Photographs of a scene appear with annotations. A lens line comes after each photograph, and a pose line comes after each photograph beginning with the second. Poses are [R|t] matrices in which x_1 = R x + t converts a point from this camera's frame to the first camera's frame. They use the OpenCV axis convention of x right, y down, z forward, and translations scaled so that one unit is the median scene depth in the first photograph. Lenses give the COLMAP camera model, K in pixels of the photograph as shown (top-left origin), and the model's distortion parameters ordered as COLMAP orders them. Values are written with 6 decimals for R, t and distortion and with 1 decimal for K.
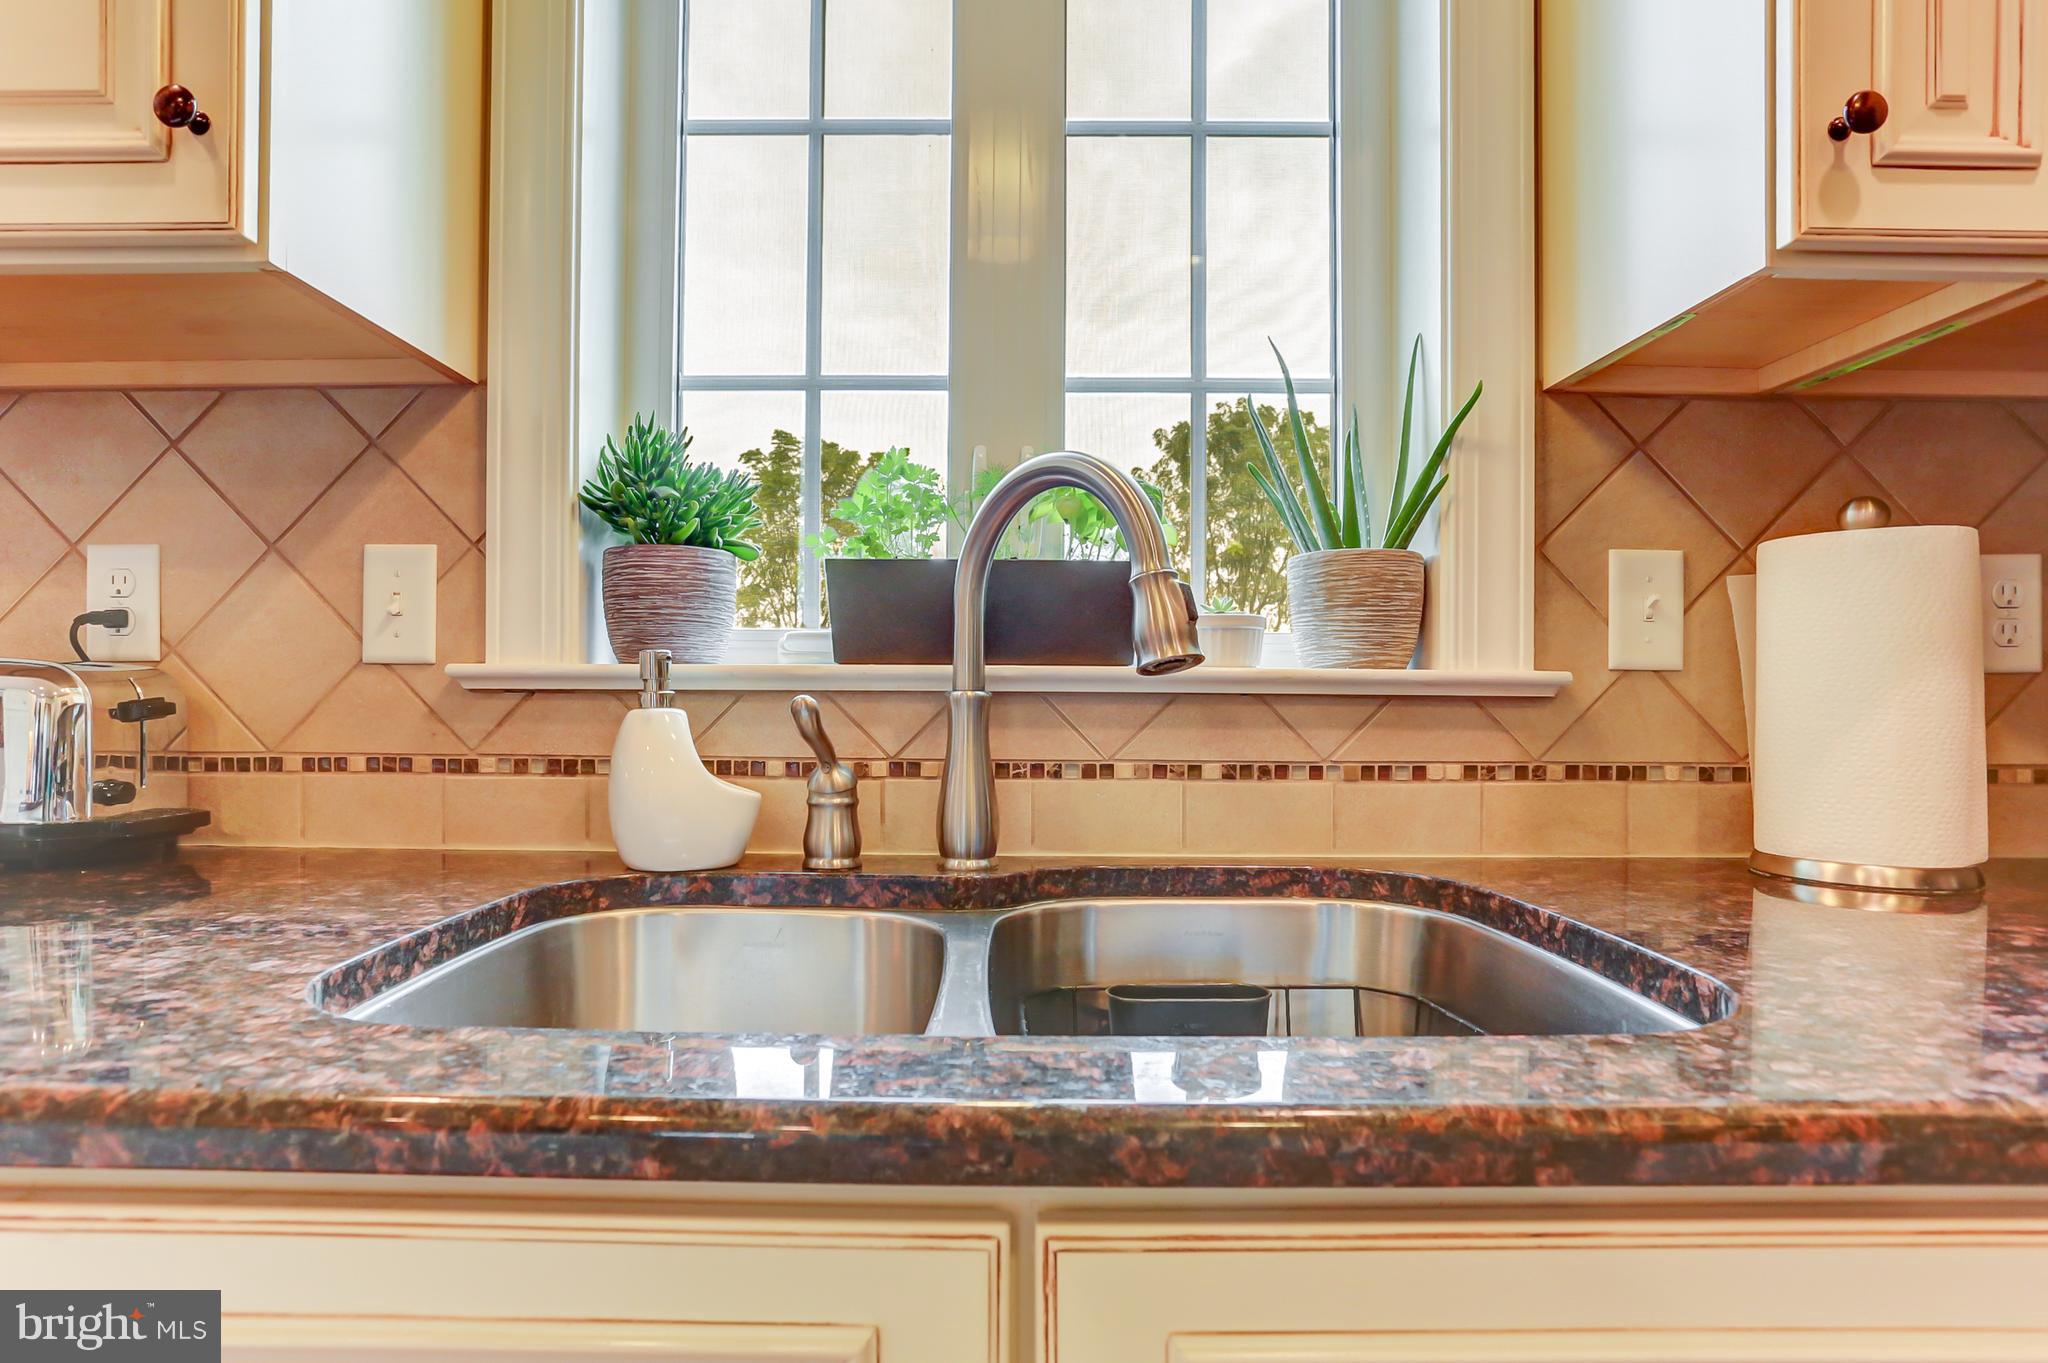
lens RADIAL K [[1043.2, 0, 989.9], [0, 1043.2, 698.3], [0, 0, 1]] dist [-0.026860, 0.012056]
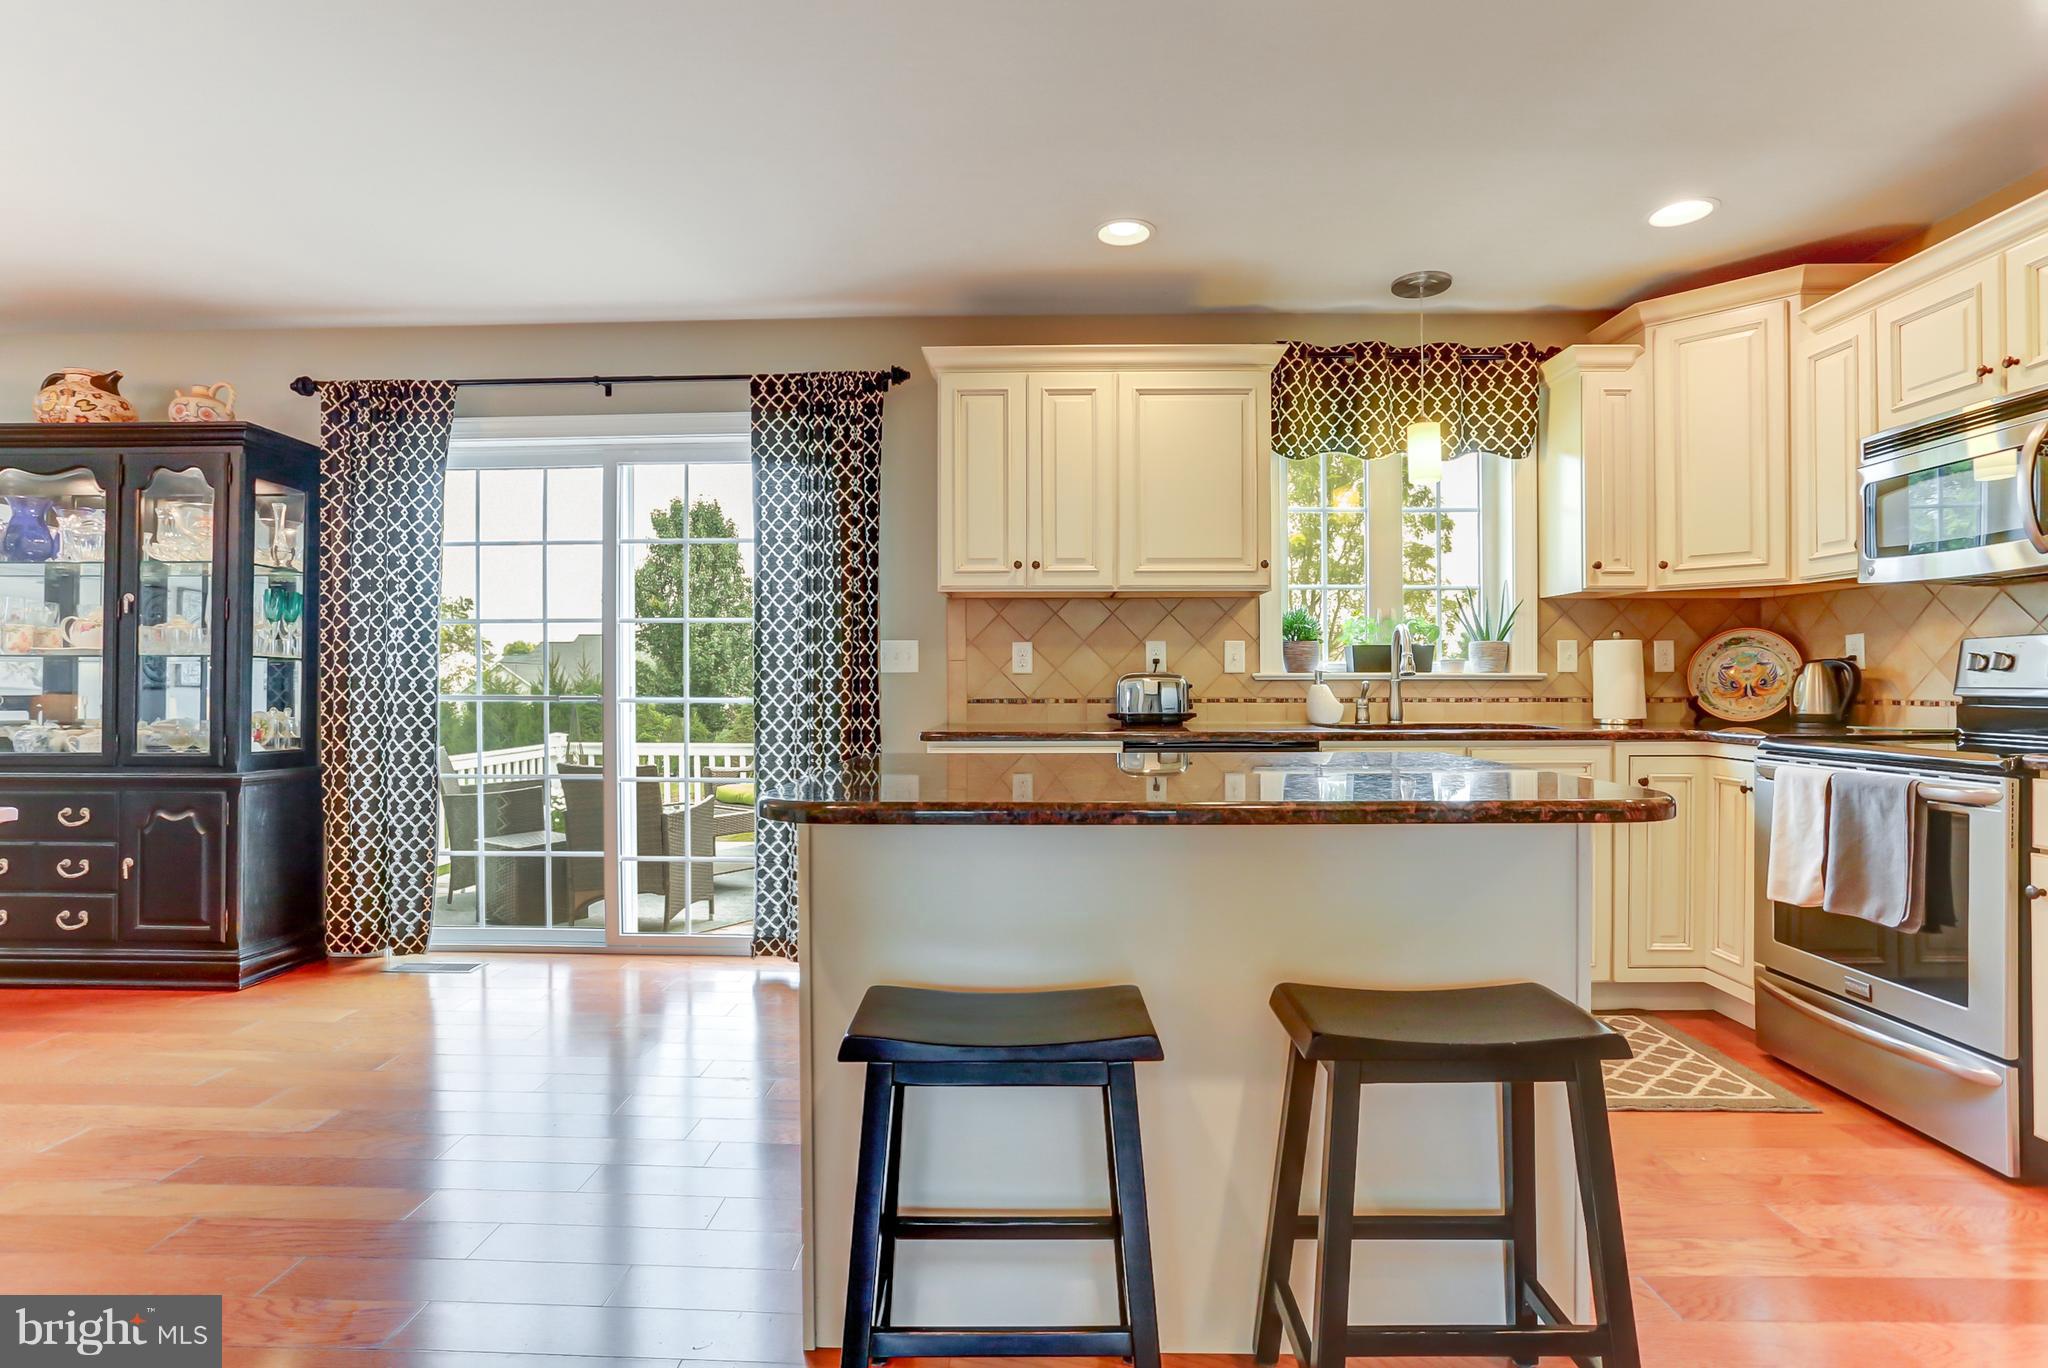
lens RADIAL K [[1043.2, 0, 1017.2], [0, 1043.2, 679.9], [0, 0, 1]] dist [-0.026860, 0.012056]
pose [[0.999915, -0.008052, -0.010296, -1.315160], [0.008061, 0.999967, 0.000880, -0.019792], [0.010288, -0.000963, 0.999947, -2.764612]]
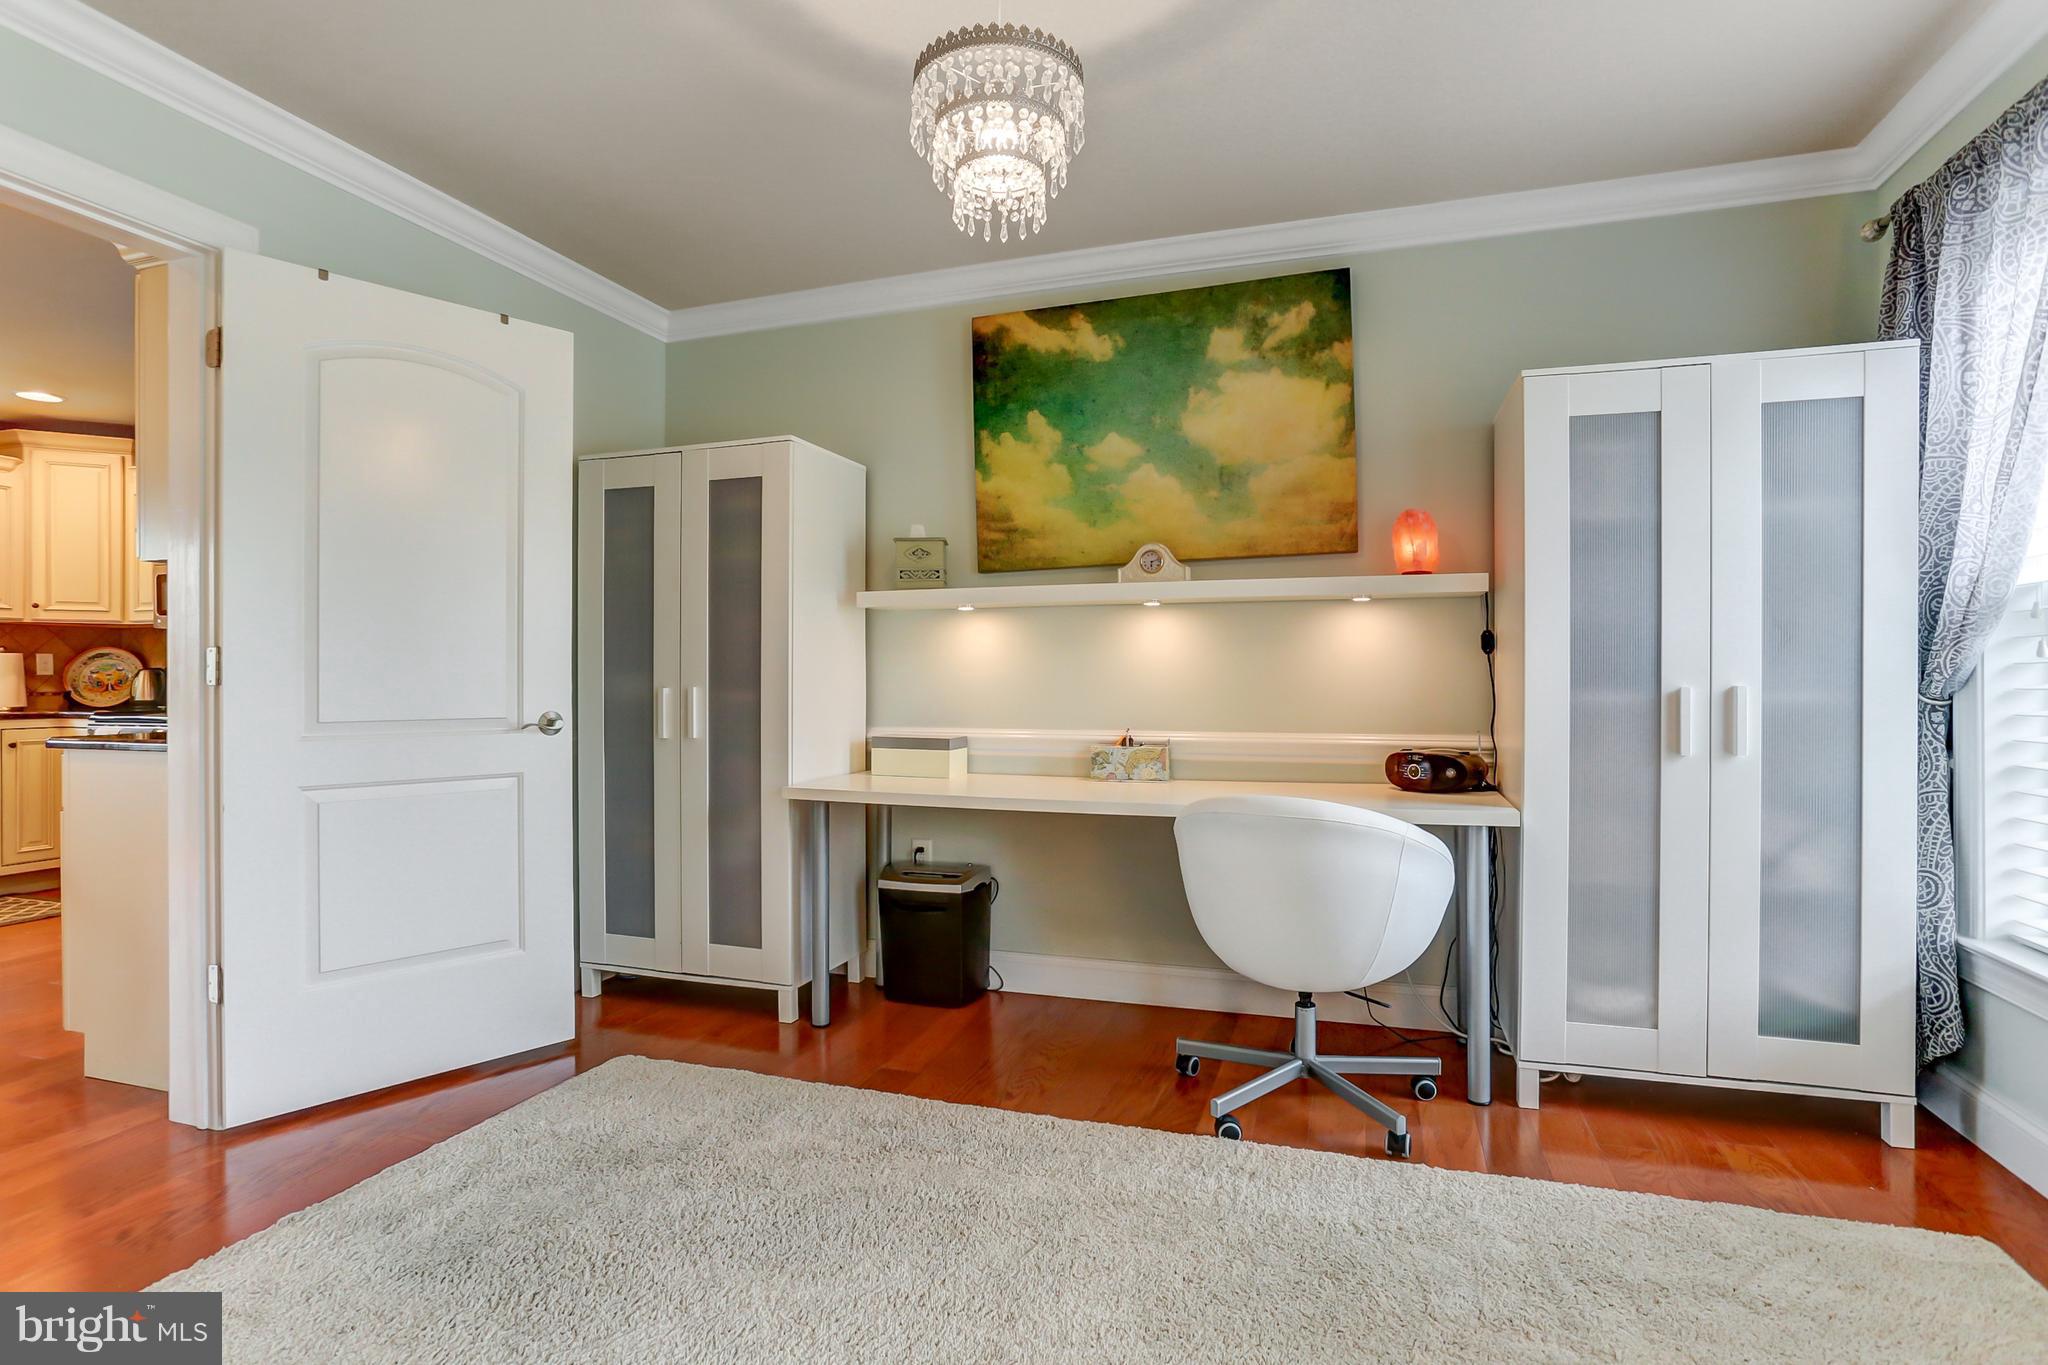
lens RADIAL K [[1043.2, 0, 1037.3], [0, 1043.2, 683.7], [0, 0, 1]] dist [-0.026860, 0.012056]
pose [[0.333097, -0.008070, 0.942858, -2.435728], [-0.004556, 0.999938, 0.010168, -0.058433], [-0.942882, -0.007683, 0.333040, -5.841642]]
